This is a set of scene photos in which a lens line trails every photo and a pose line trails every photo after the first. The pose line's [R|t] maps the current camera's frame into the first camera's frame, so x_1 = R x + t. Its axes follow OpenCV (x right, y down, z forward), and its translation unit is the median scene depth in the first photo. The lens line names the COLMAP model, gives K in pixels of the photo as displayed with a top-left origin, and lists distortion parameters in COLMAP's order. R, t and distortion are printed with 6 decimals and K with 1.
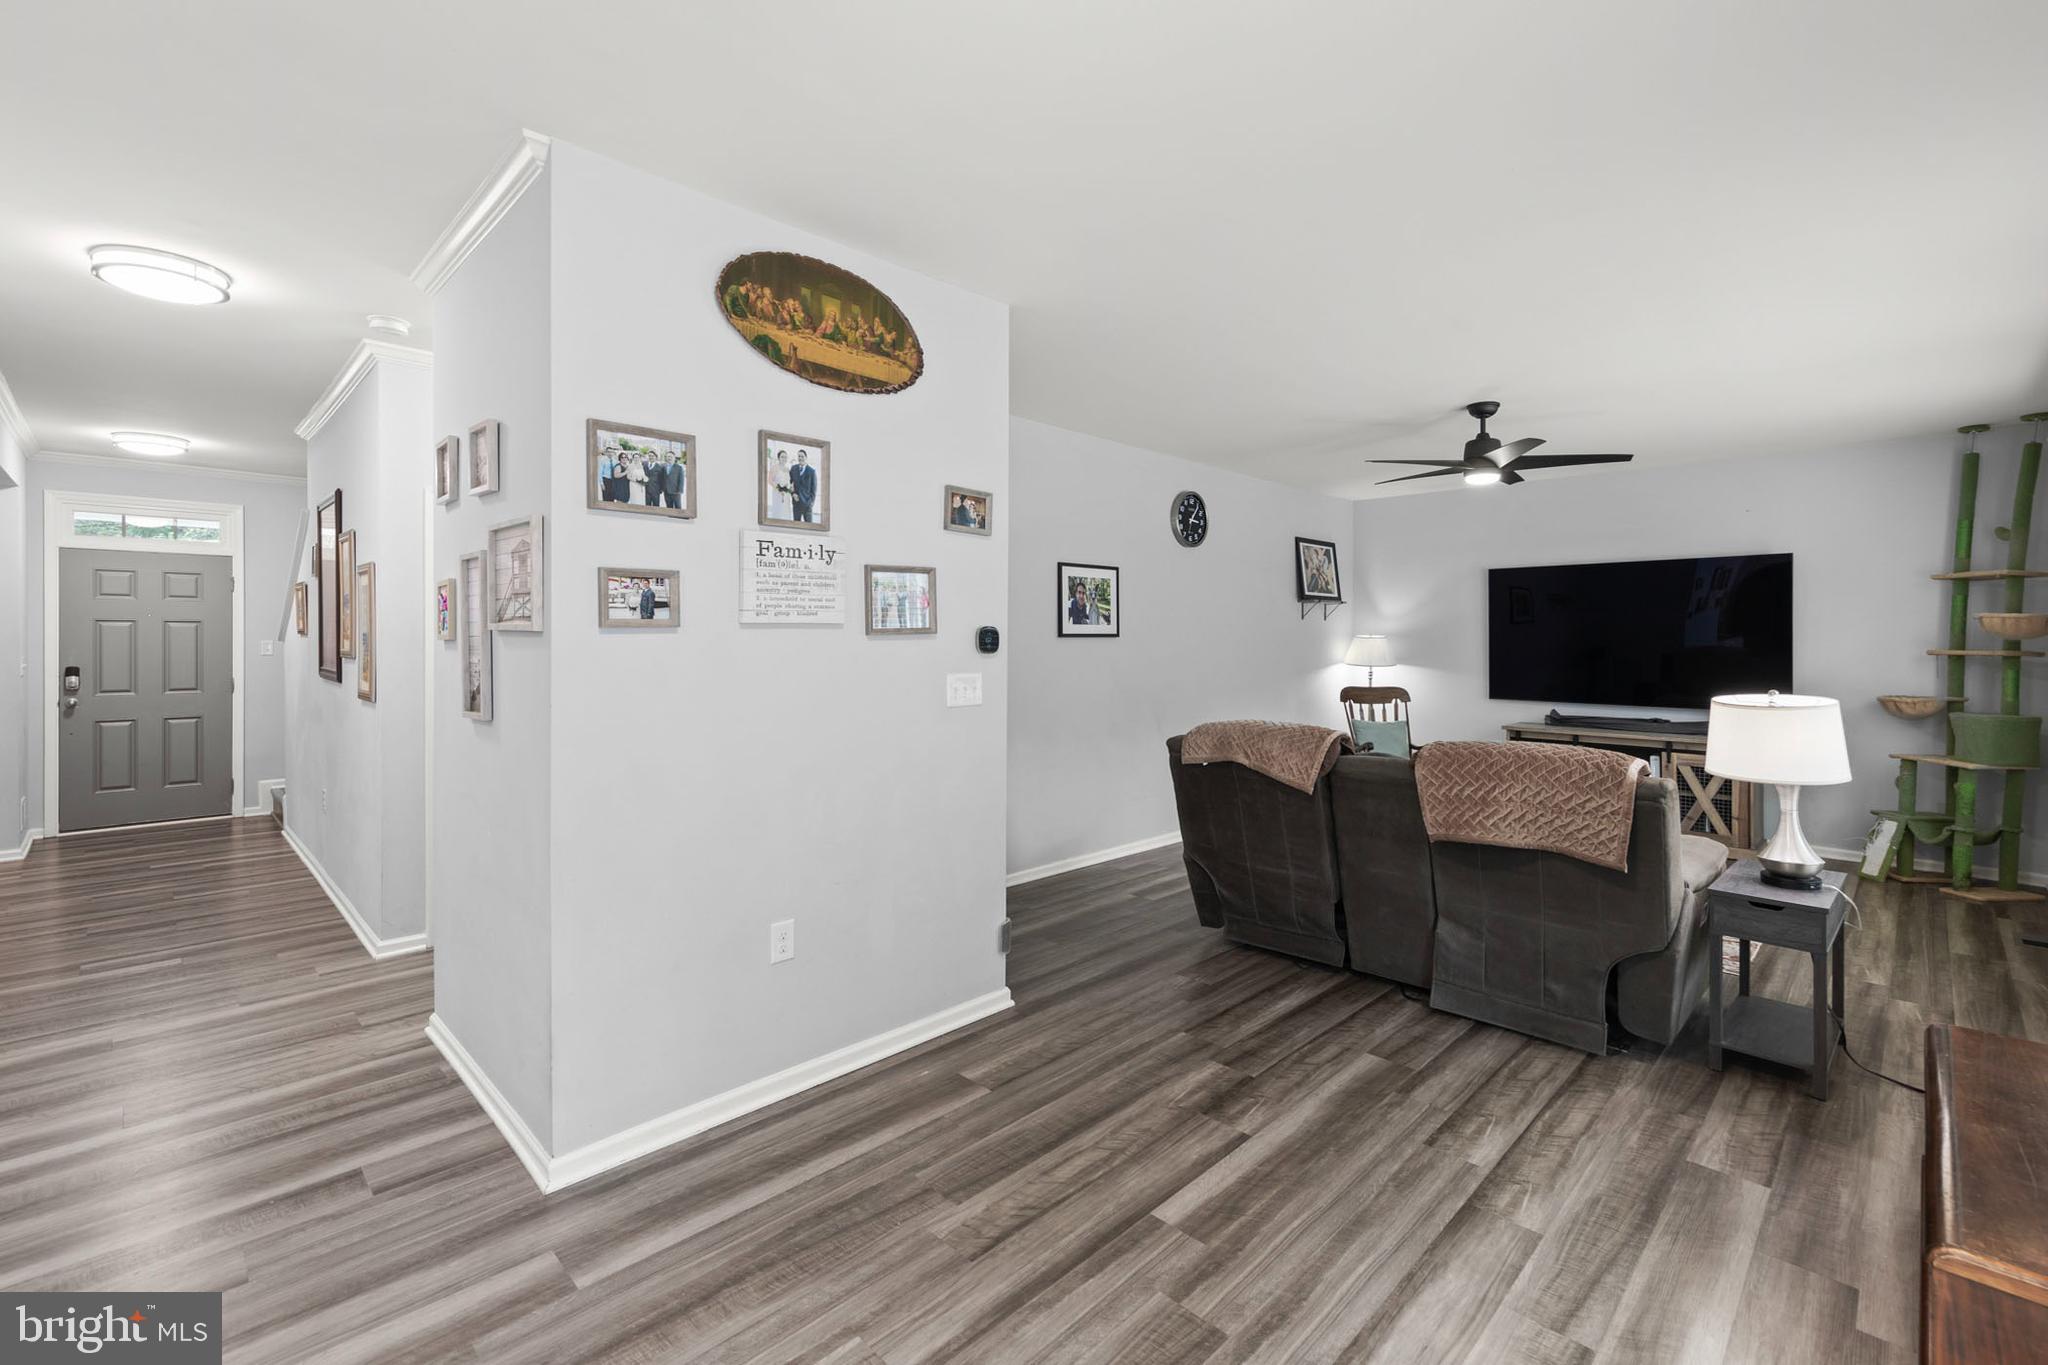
lens RADIAL K [[893.0, 0, 1027.1], [0, 893.0, 642.3], [0, 0, 1]] dist [0.003762, -0.001219]
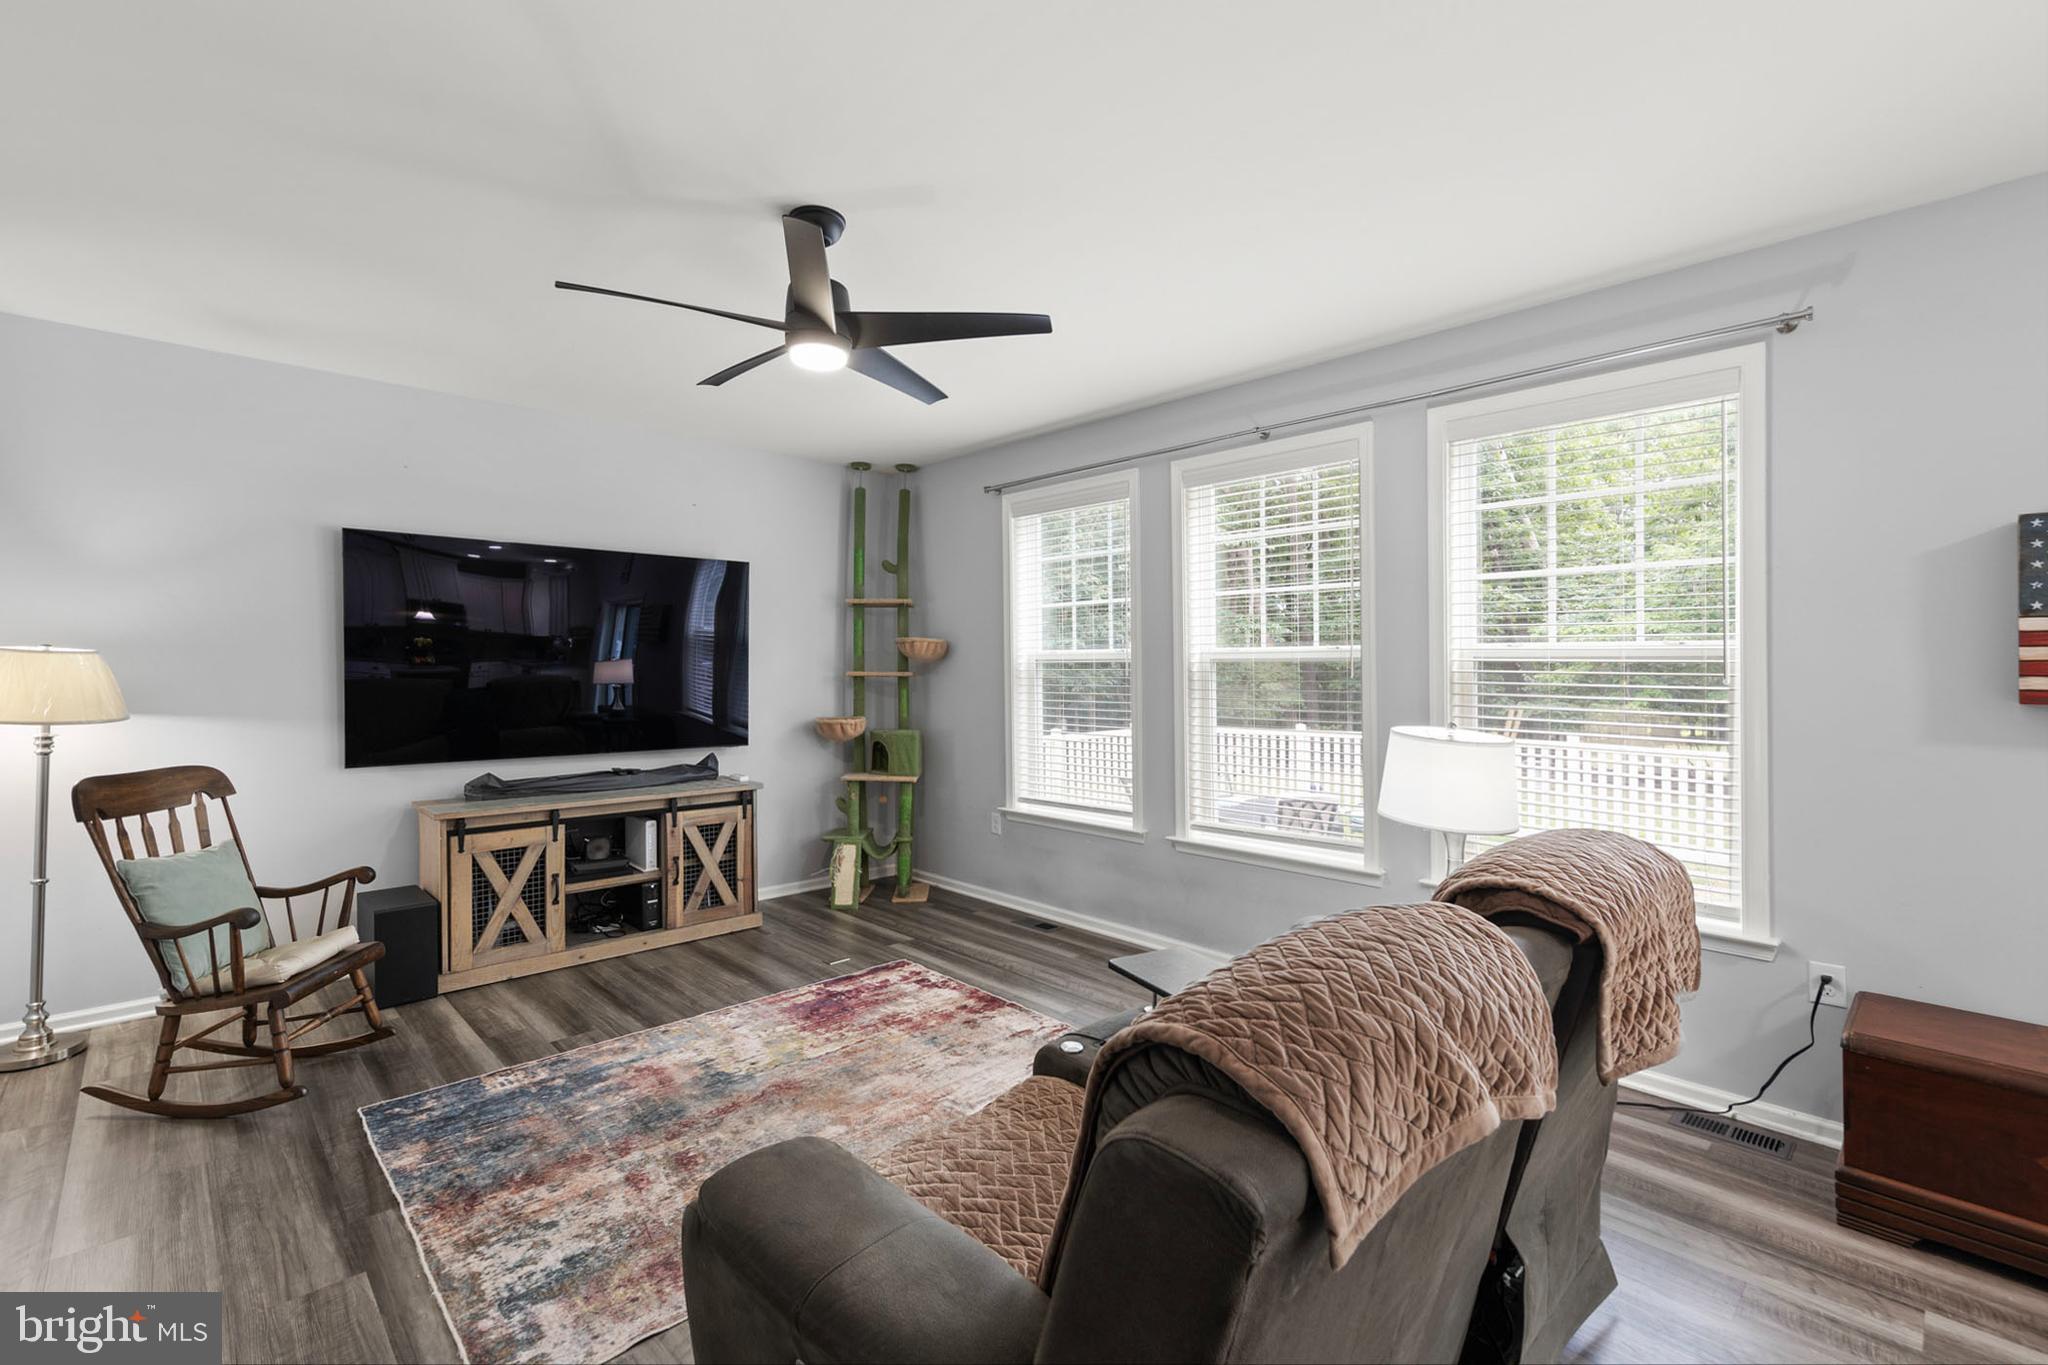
lens RADIAL K [[893.0, 0, 1011.4], [0, 893.0, 681.8], [0, 0, 1]] dist [0.003762, -0.001219]
pose [[0.031419, -0.020006, 0.999306, -0.016874], [-0.001576, 0.999797, 0.020065, -0.001207], [-0.999505, -0.002205, 0.031381, 0.853460]]
